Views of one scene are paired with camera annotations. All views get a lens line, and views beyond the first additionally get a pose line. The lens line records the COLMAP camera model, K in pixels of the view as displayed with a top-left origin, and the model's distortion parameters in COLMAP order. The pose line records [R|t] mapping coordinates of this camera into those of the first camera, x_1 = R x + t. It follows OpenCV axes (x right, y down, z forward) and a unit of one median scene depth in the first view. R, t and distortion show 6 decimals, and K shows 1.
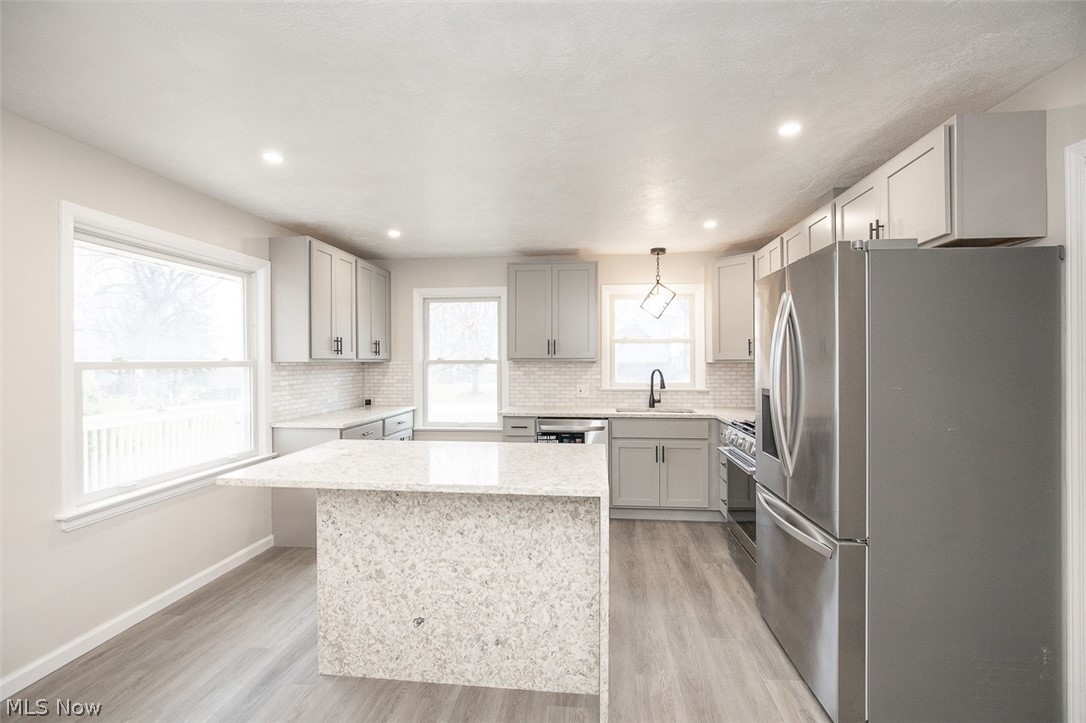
lens RADIAL K [[498.4, 0, 543.0], [0, 498.4, 361.5], [0, 0, 1]] dist [-0.012636, 0.001599]
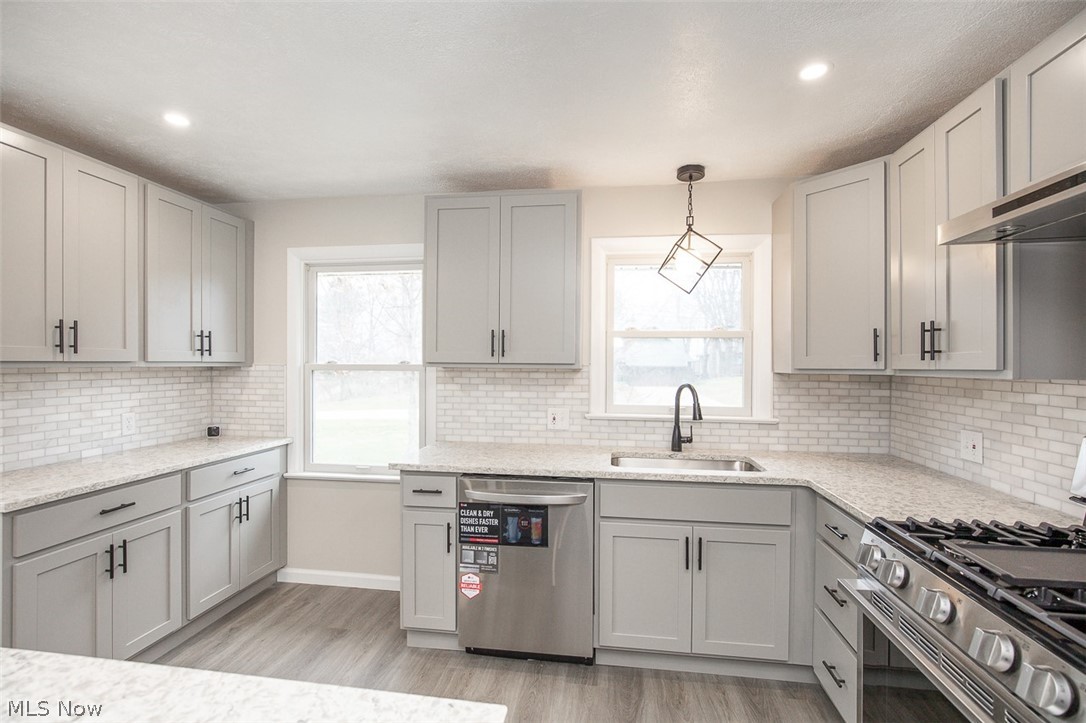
lens RADIAL K [[494.0, 0, 542.8], [0, 494.0, 366.1], [0, 0, 1]] dist [-0.012035, 0.000630]
pose [[0.999217, 0.008150, -0.038715, 0.096943], [-0.007984, 0.999958, 0.004421, -0.006508], [0.038749, -0.004109, 0.999241, 0.481445]]
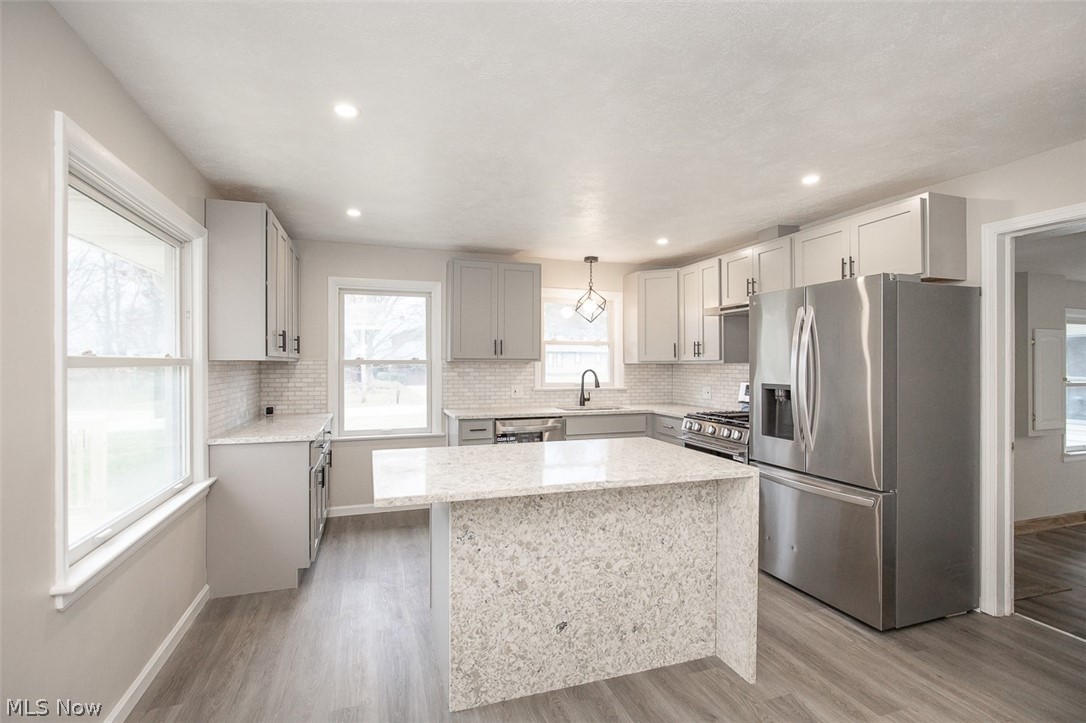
lens RADIAL K [[510.5, 0, 543.0], [0, 510.5, 361.5], [0, 0, 1]] dist [-0.008946, -0.000009]
pose [[0.905559, 0.004968, 0.424192, -0.357157], [-0.002618, 0.999978, -0.006122, 0.005514], [-0.424213, 0.004433, 0.905551, 0.055241]]
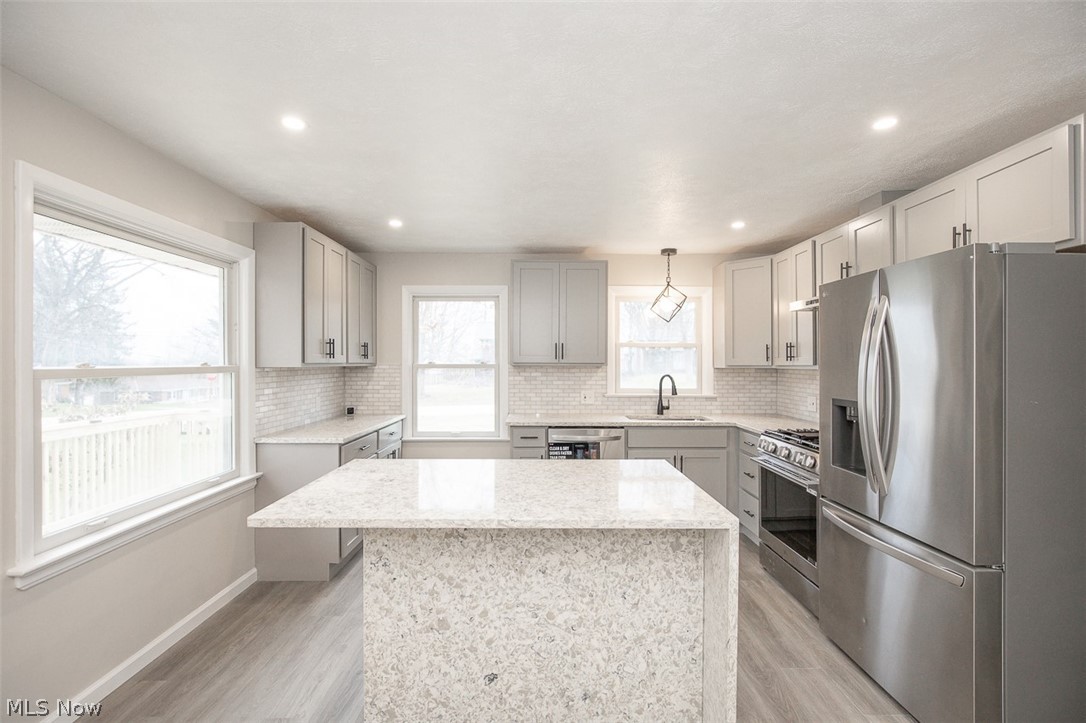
lens RADIAL K [[502.9, 0, 541.1], [0, 502.9, 361.5], [0, 0, 1]] dist [-0.013480, 0.004164]
pose [[0.993690, 0.003897, 0.112098, -0.132441], [-0.003571, 0.999989, -0.003109, -0.006736], [-0.112108, 0.002689, 0.993692, 0.071180]]
